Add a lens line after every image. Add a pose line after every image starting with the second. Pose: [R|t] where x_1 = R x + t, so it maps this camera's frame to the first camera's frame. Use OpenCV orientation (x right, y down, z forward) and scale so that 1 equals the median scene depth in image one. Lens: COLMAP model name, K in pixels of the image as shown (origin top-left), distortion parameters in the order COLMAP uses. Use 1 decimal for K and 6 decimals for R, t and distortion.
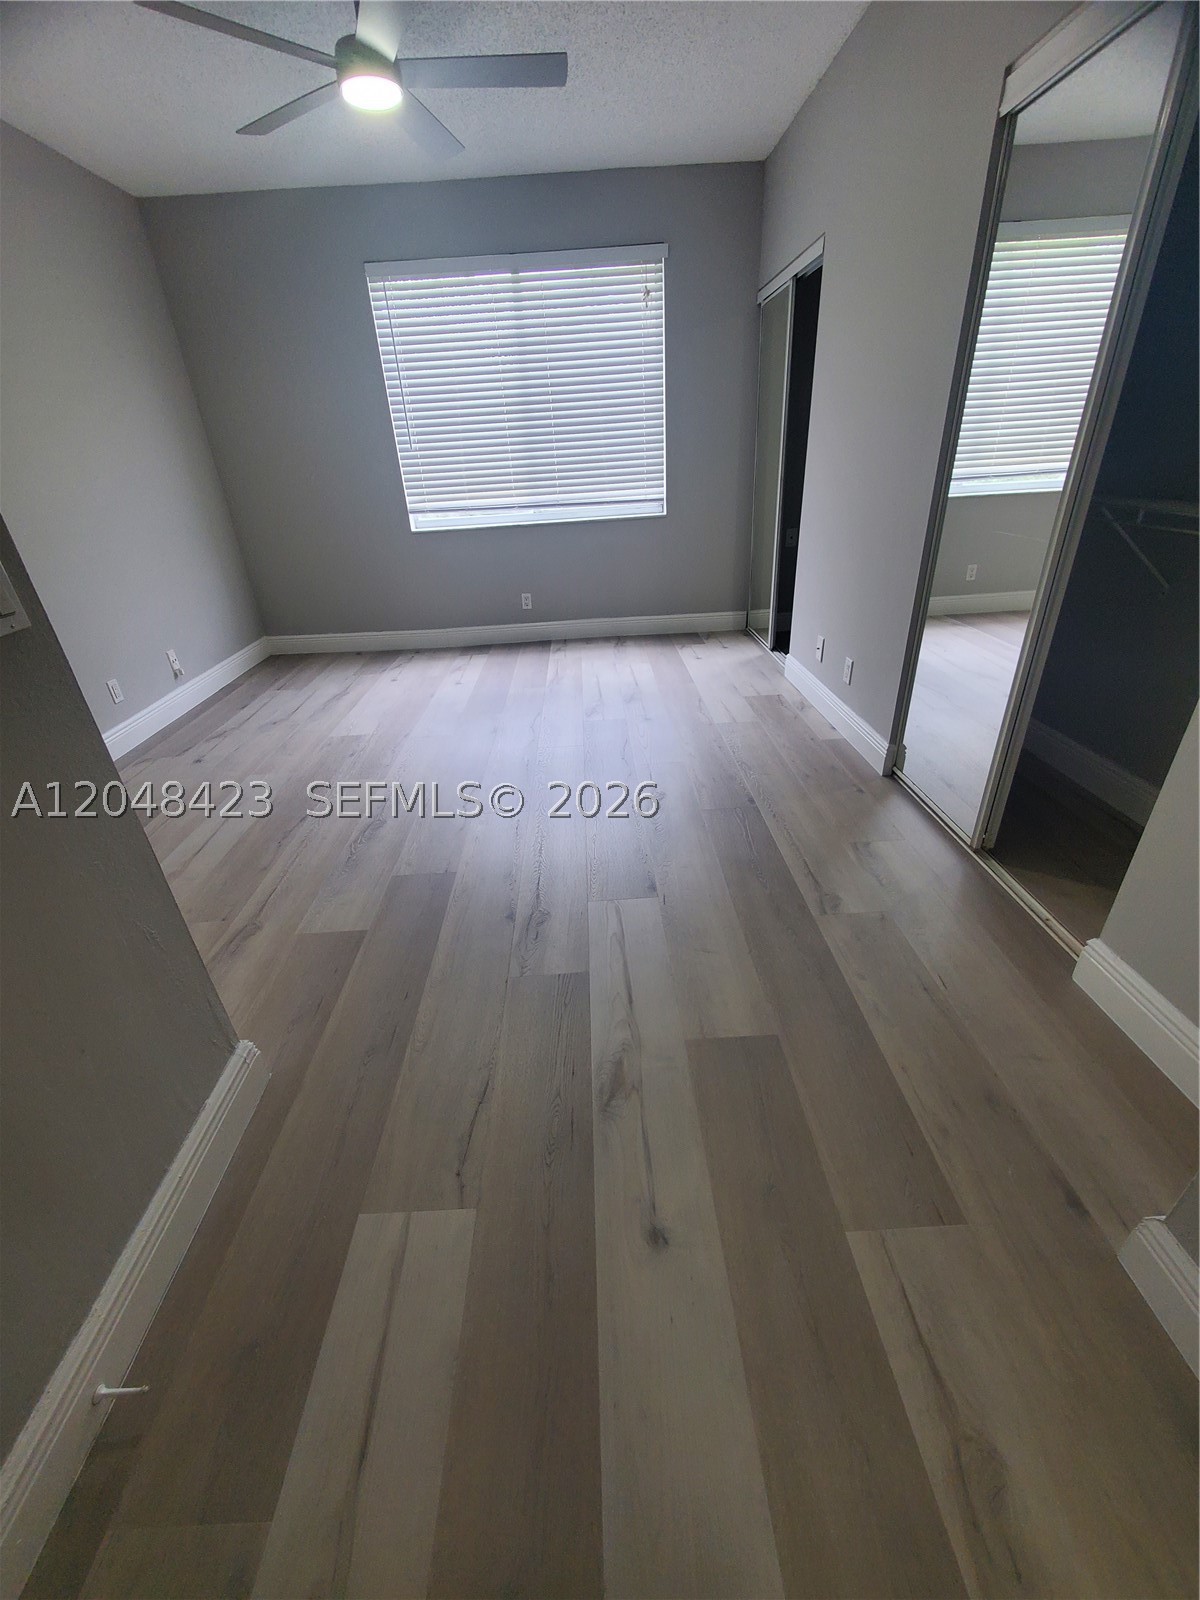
lens RADIAL K [[640.4, 0, 604.5], [0, 640.4, 795.2], [0, 0, 1]] dist [-0.003362, -0.000109]
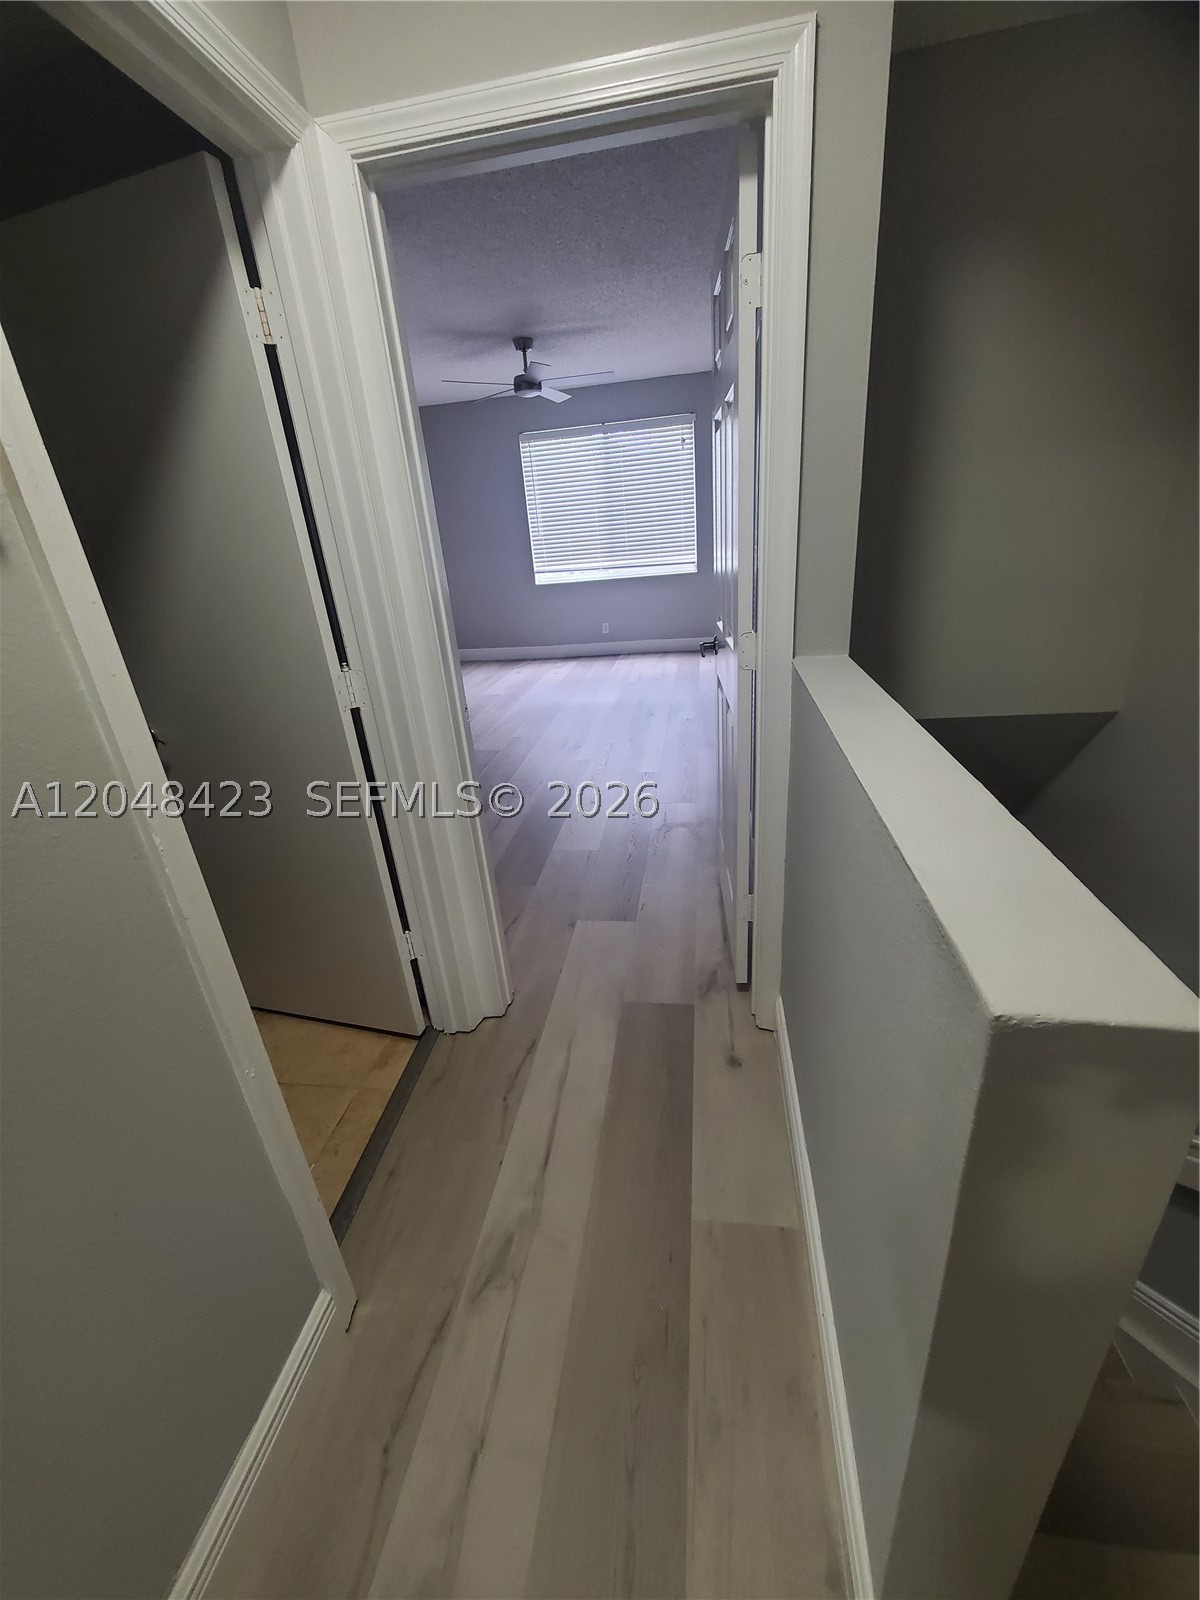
lens RADIAL K [[640.4, 0, 602.2], [0, 640.4, 793.1], [0, 0, 1]] dist [-0.003362, -0.000109]
pose [[0.983426, 0.044861, -0.175673, 0.196616], [-0.059818, 0.994934, -0.080793, 0.267557], [0.171158, 0.089962, 0.981128, -0.584724]]
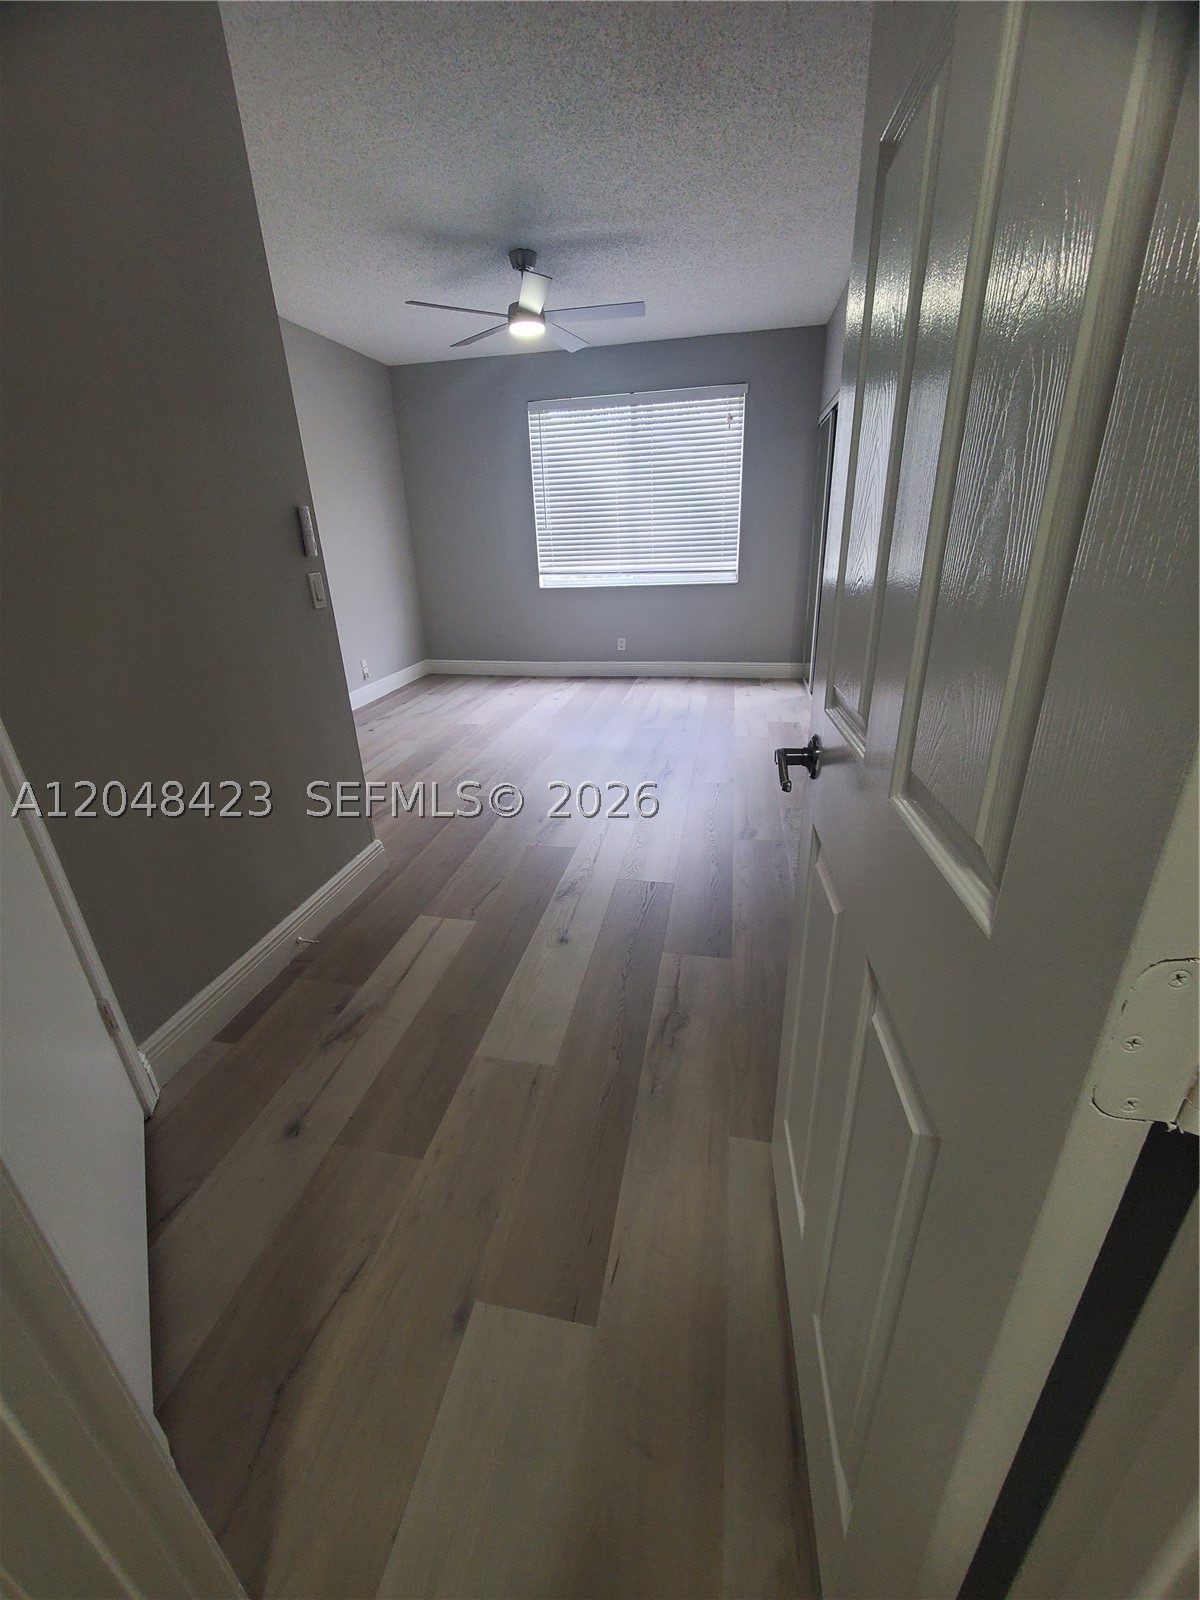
lens RADIAL K [[640.4, 0, 603.9], [0, 640.4, 795.3], [0, 0, 1]] dist [-0.003362, -0.000109]
pose [[0.974211, 0.101505, -0.201519, 0.161560], [-0.120124, 0.989334, -0.082395, 0.123851], [0.191006, 0.104478, 0.976013, -0.259203]]
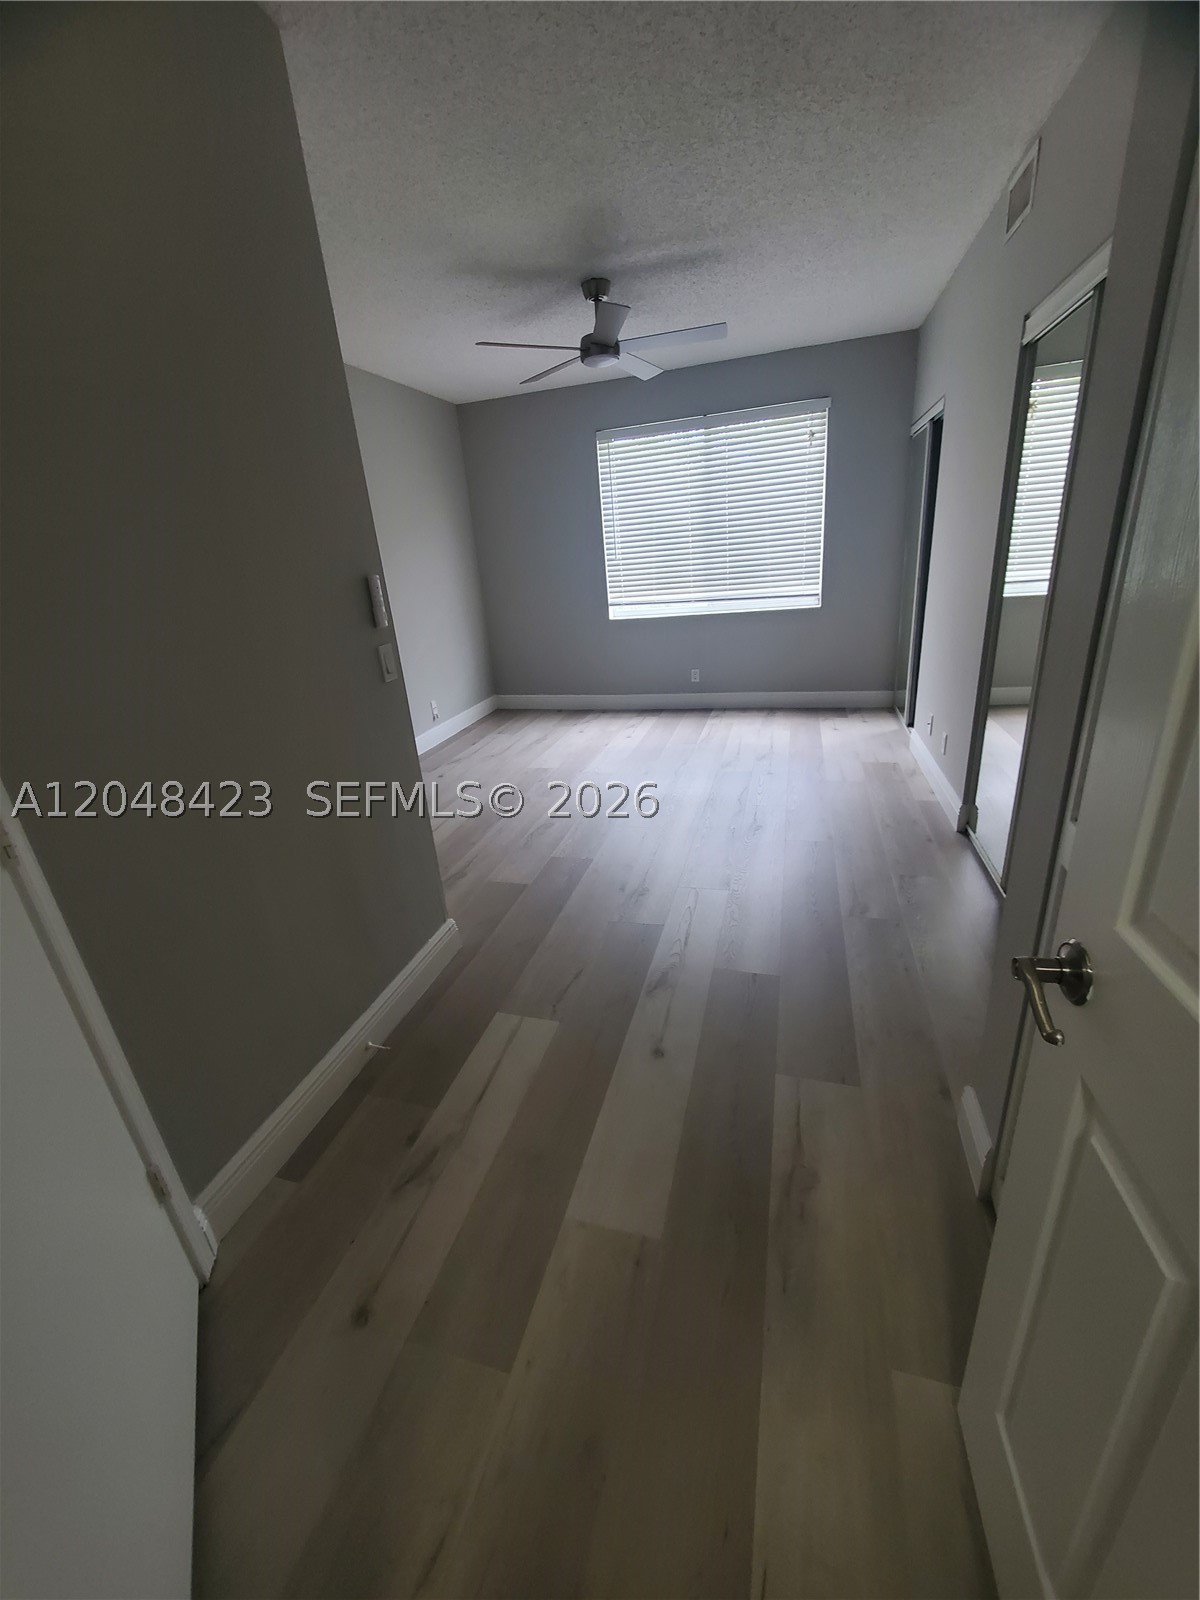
lens RADIAL K [[640.4, 0, 603.2], [0, 640.4, 794.9], [0, 0, 1]] dist [-0.003362, -0.000109]
pose [[0.950684, 0.087832, -0.297465, 0.114689], [-0.119642, 0.988689, -0.090442, 0.060575], [0.286157, 0.121571, 0.950439, -0.207712]]
